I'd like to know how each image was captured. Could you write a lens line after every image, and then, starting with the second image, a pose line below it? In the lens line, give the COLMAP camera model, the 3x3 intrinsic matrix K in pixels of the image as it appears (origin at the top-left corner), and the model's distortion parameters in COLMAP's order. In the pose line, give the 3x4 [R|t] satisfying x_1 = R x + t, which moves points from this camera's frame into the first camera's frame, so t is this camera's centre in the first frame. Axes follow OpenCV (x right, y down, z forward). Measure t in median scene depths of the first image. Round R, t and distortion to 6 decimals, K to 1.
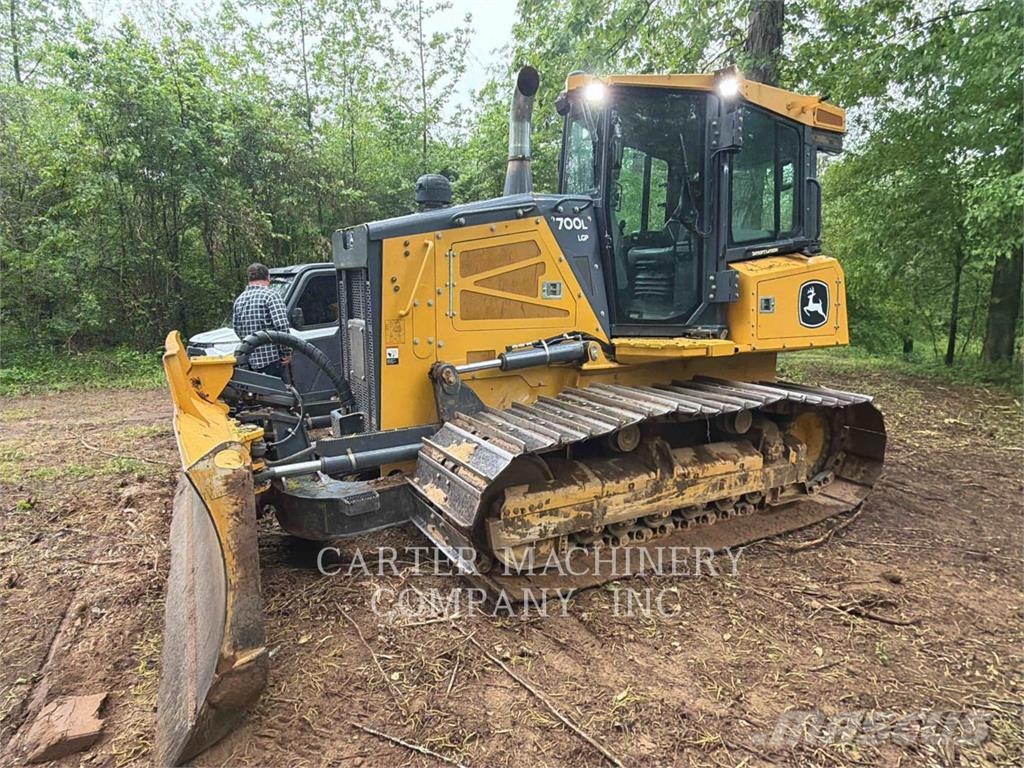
lens RADIAL K [[599.0, 0, 512.0], [0, 599.0, 384.0], [0, 0, 1]] dist [0.003682, 0.000591]
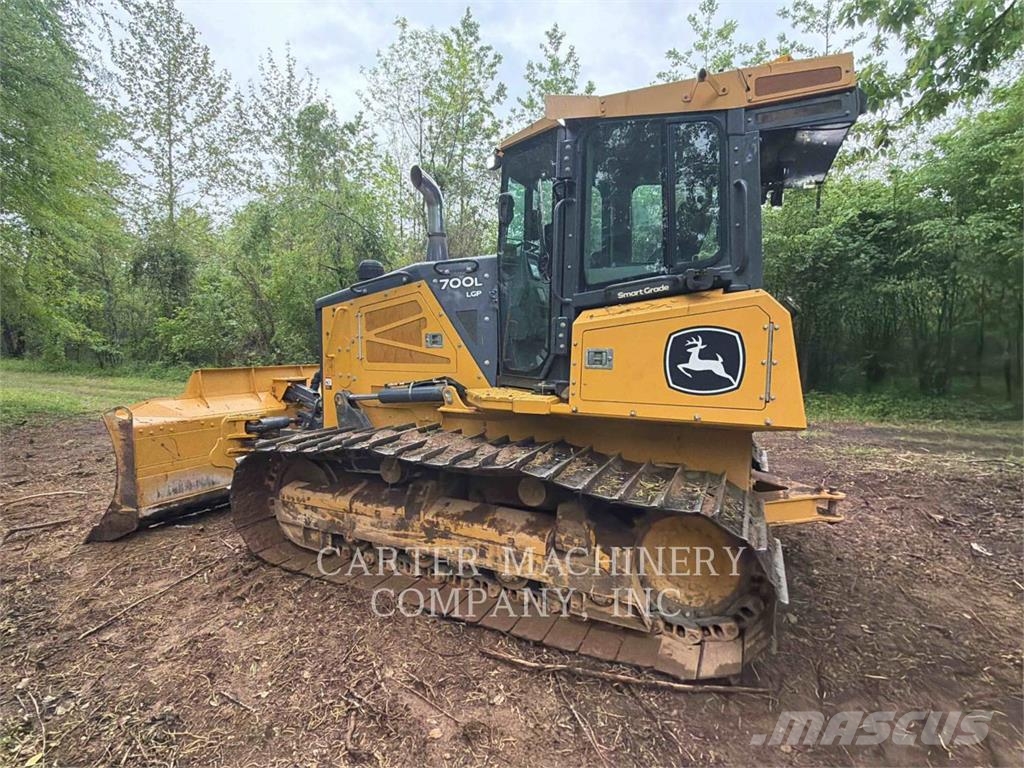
lens RADIAL K [[515.0, 0, 512.0], [0, 515.0, 384.0], [0, 0, 1]] dist [-0.001585, 0.000540]
pose [[0.568857, 0.068090, -0.819613, 1.004429], [-0.129347, 0.991572, -0.007398, -0.085481], [0.812202, 0.110223, 0.572870, 0.561706]]
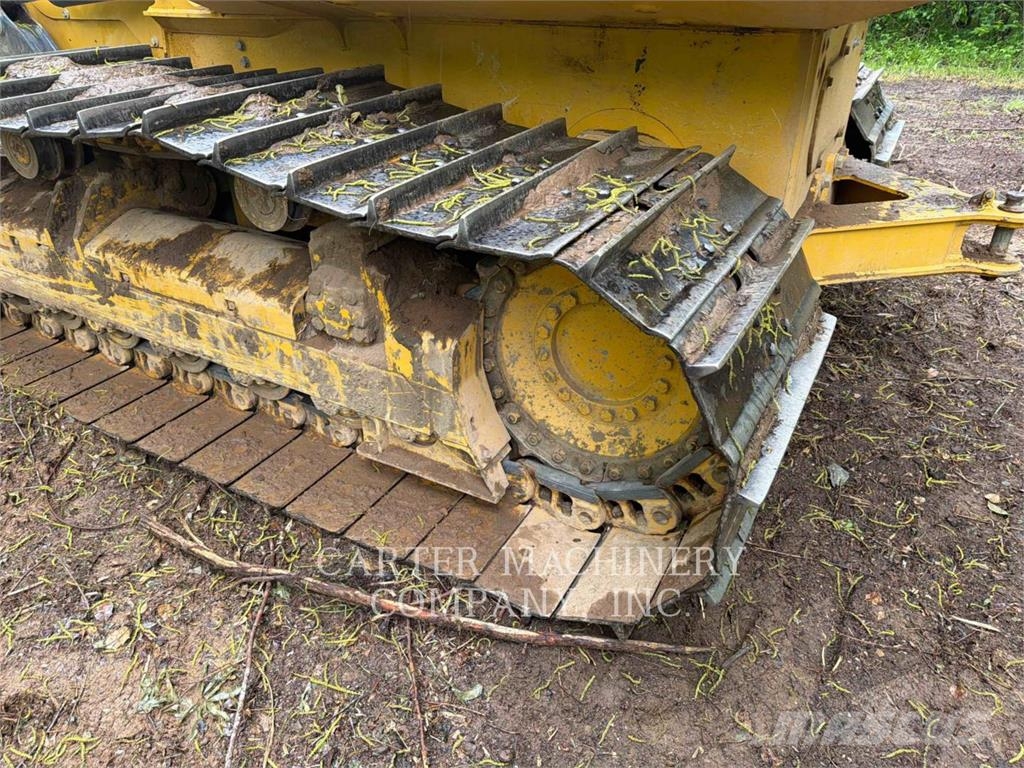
lens RADIAL K [[715.0, 0, 512.0], [0, 715.0, 384.0], [0, 0, 1]] dist [0.081028, -0.105652]
pose [[0.502861, 0.426494, -0.751820, 0.877586], [-0.122044, 0.896112, 0.426718, -0.044812], [0.855708, -0.122825, 0.502671, 0.934425]]
